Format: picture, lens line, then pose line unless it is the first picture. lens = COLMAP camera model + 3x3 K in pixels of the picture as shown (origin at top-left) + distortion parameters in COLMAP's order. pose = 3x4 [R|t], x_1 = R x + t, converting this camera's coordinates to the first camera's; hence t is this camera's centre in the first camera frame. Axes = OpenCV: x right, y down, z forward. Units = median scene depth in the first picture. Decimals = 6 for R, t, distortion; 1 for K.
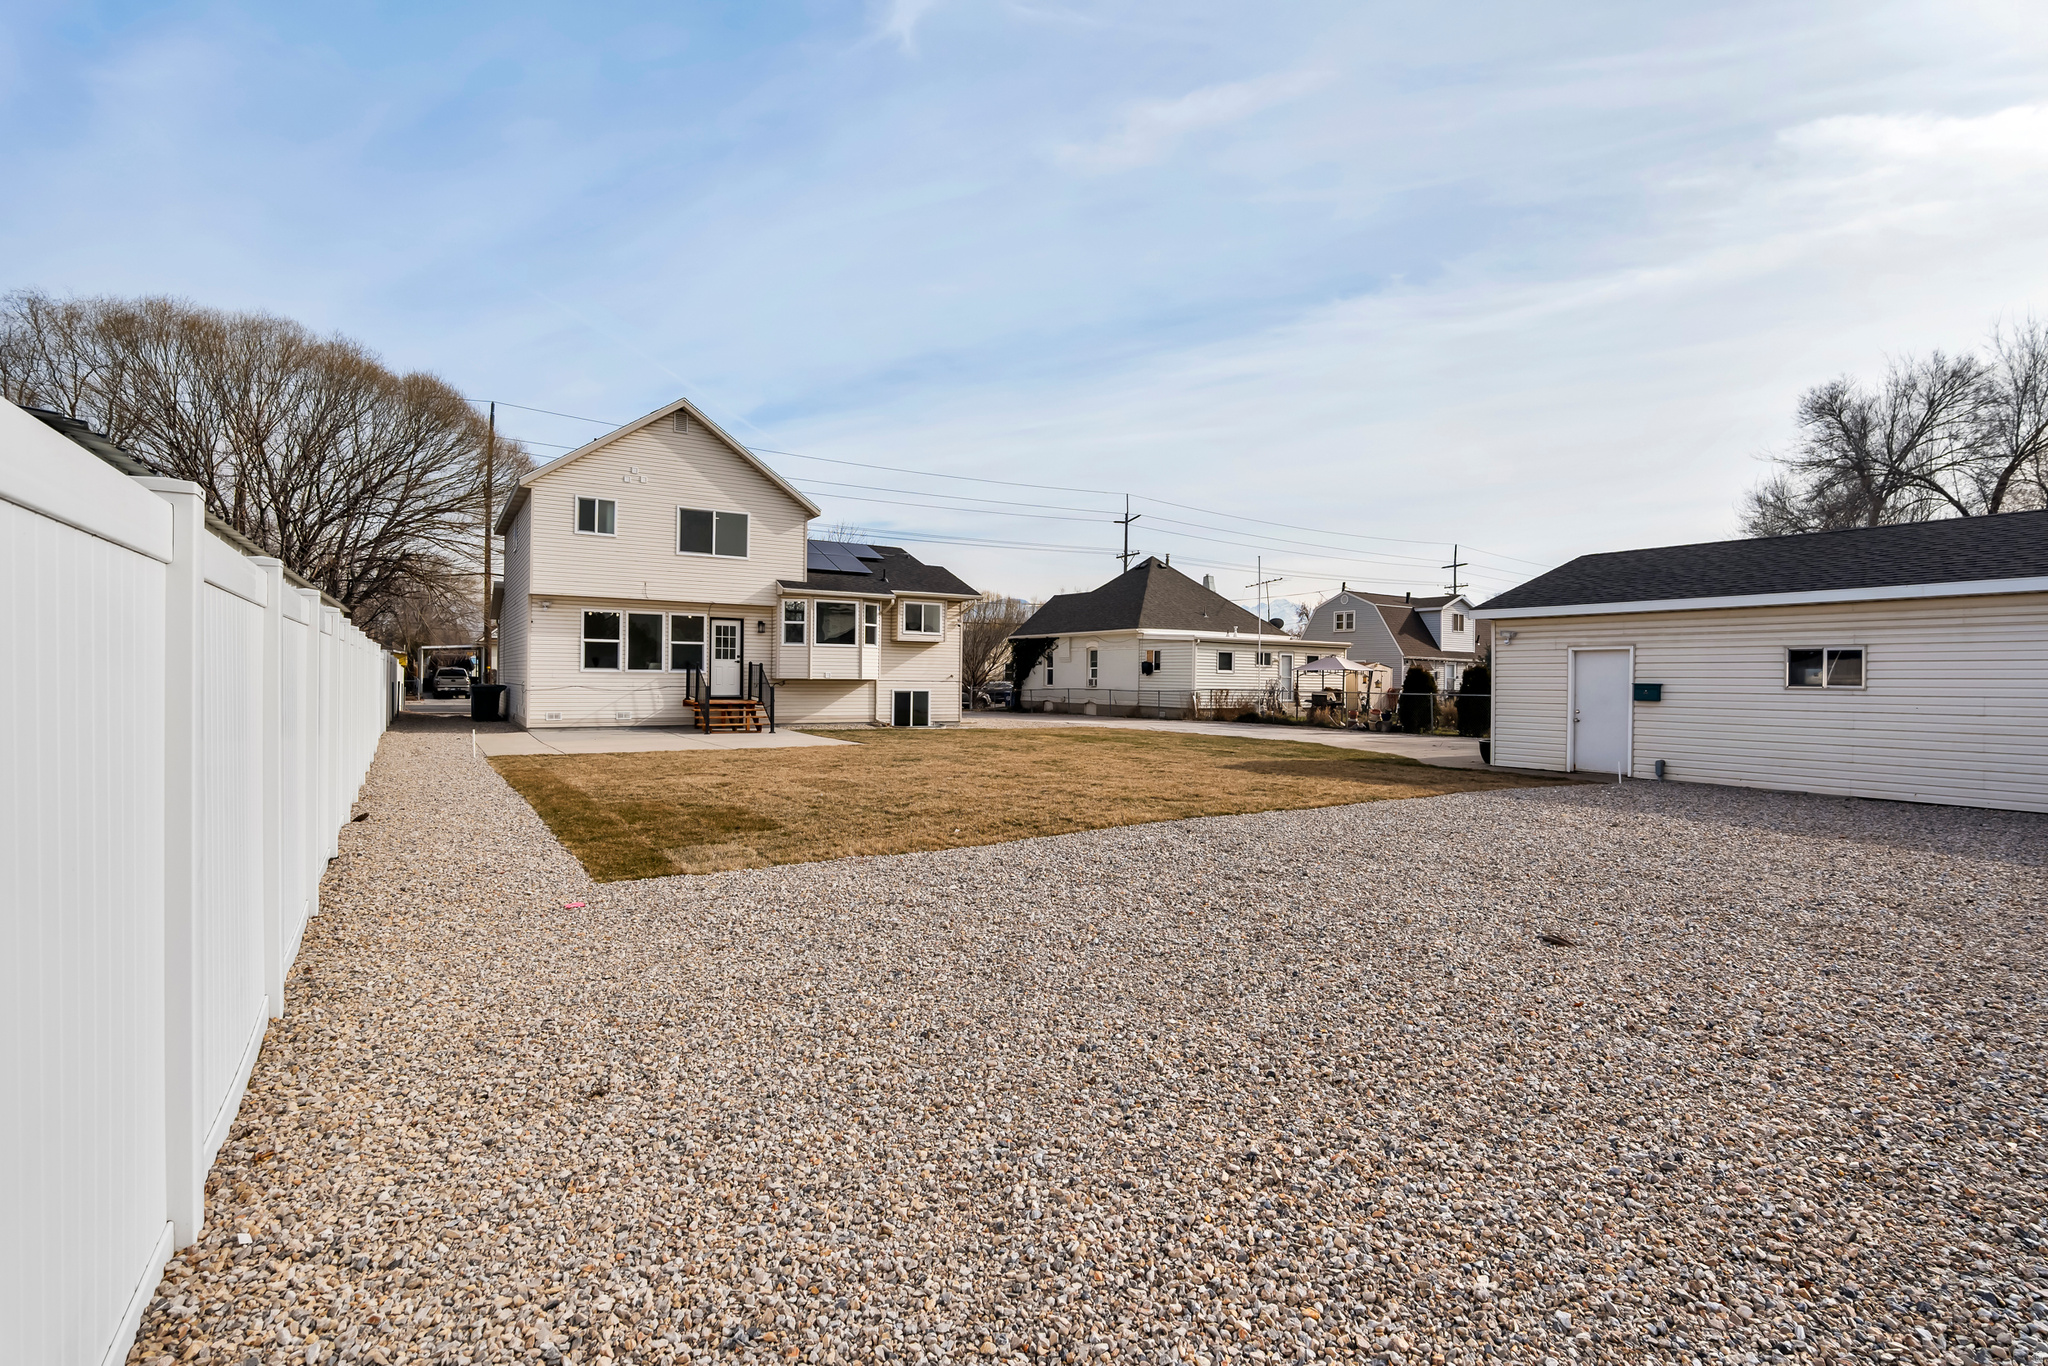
lens RADIAL K [[974.2, 0, 1023.6], [0, 974.2, 689.6], [0, 0, 1]] dist [0.000465, -0.000035]
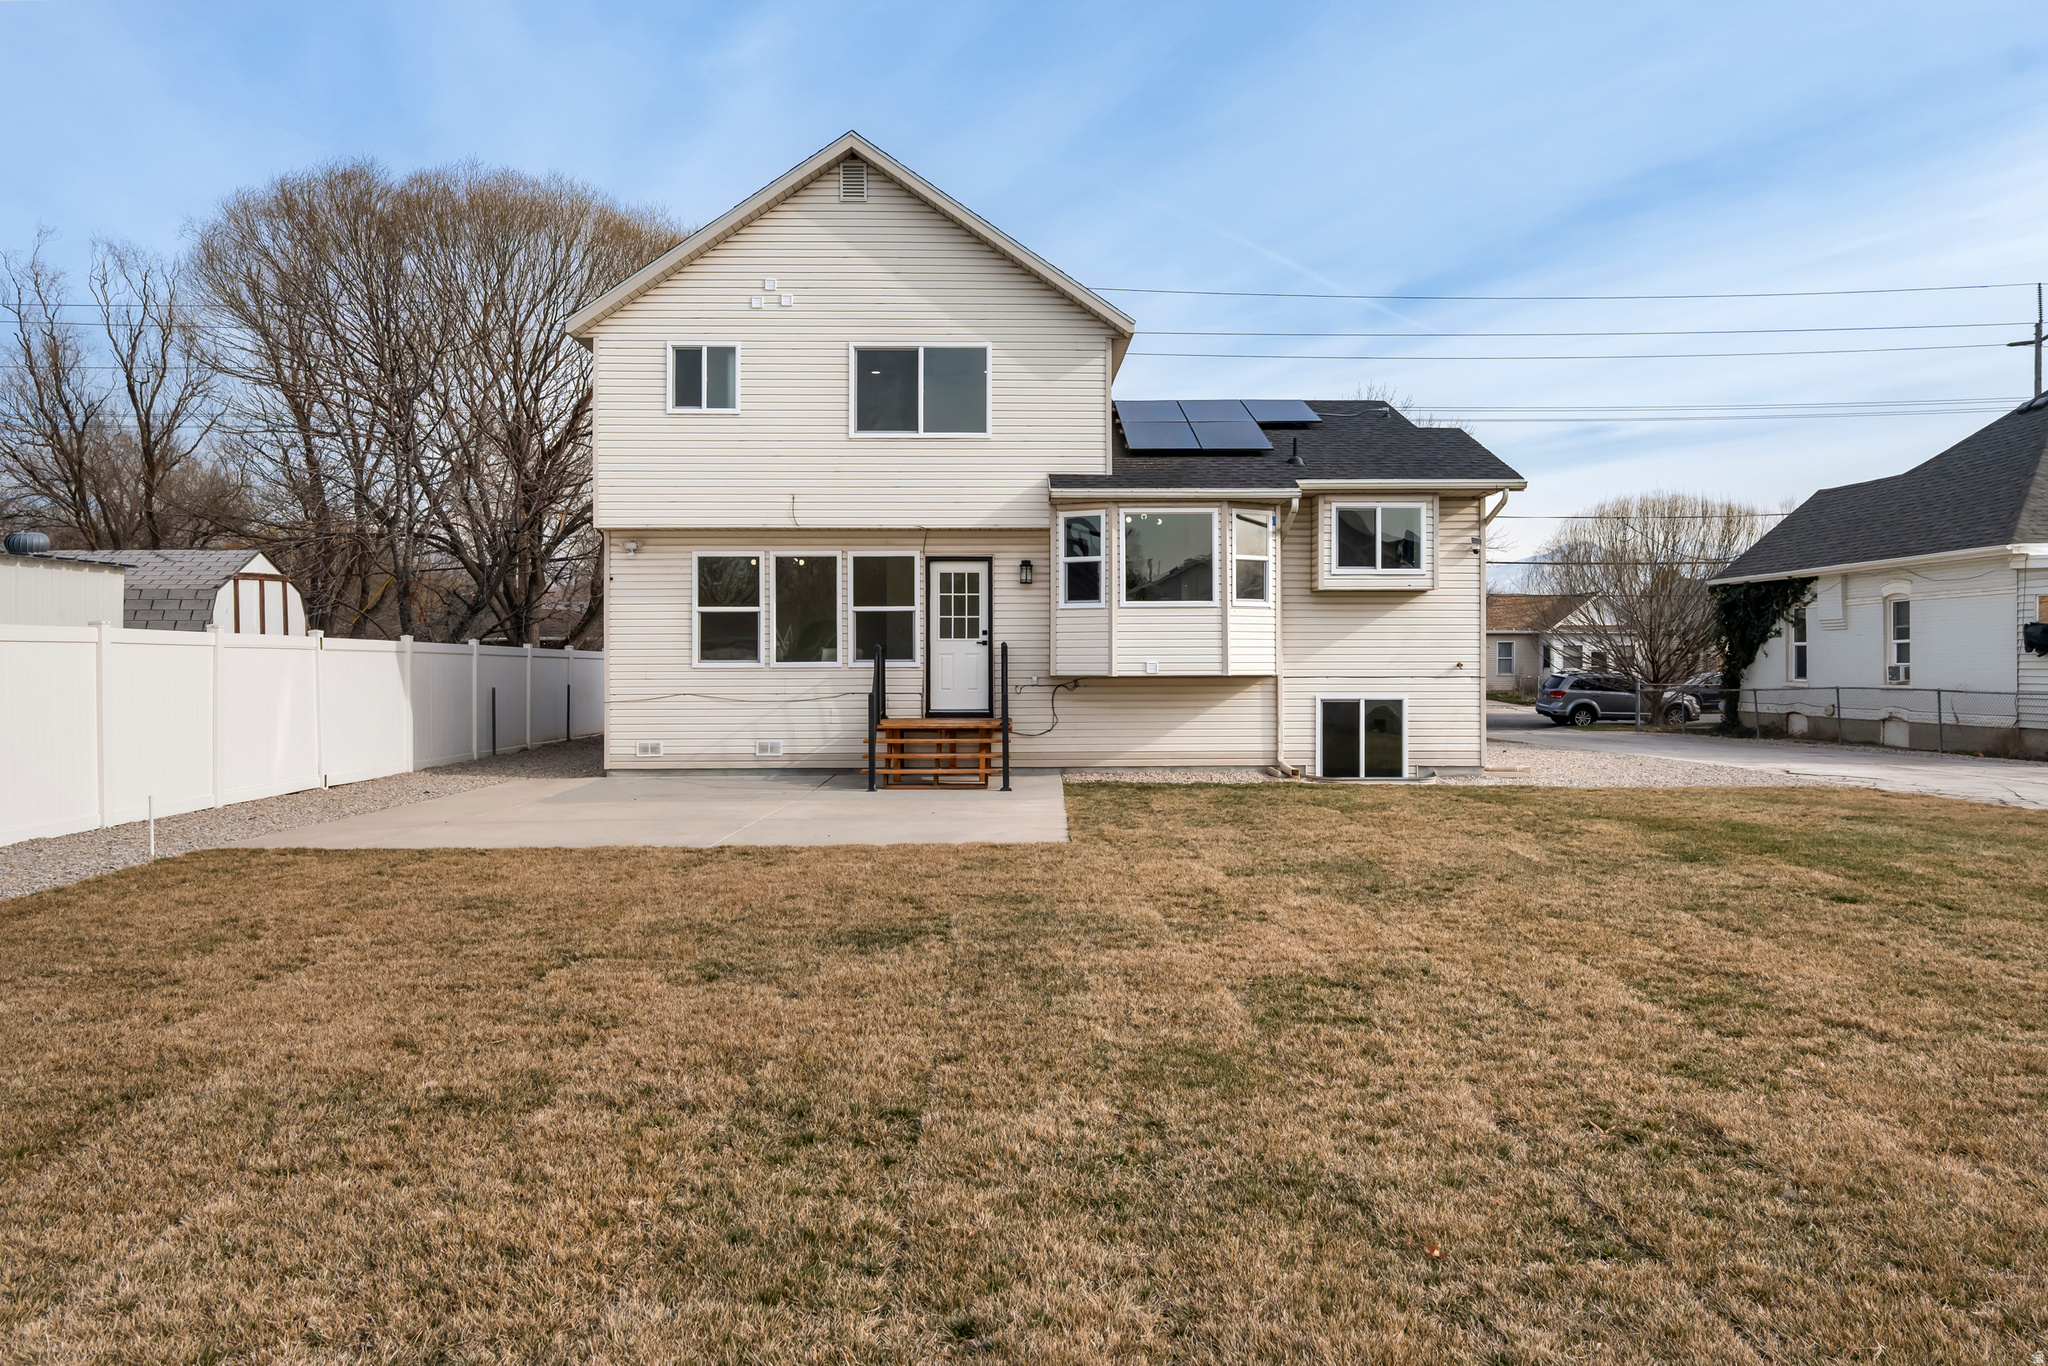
lens RADIAL K [[1398.2, 0, 1019.1], [0, 1398.2, 661.5], [0, 0, 1]] dist [-0.003930, -0.000129]
pose [[0.851629, -0.013887, -0.523961, 0.099160], [0.005620, 0.999833, -0.017364, -0.006341], [0.524115, 0.011843, 0.851565, 0.391187]]
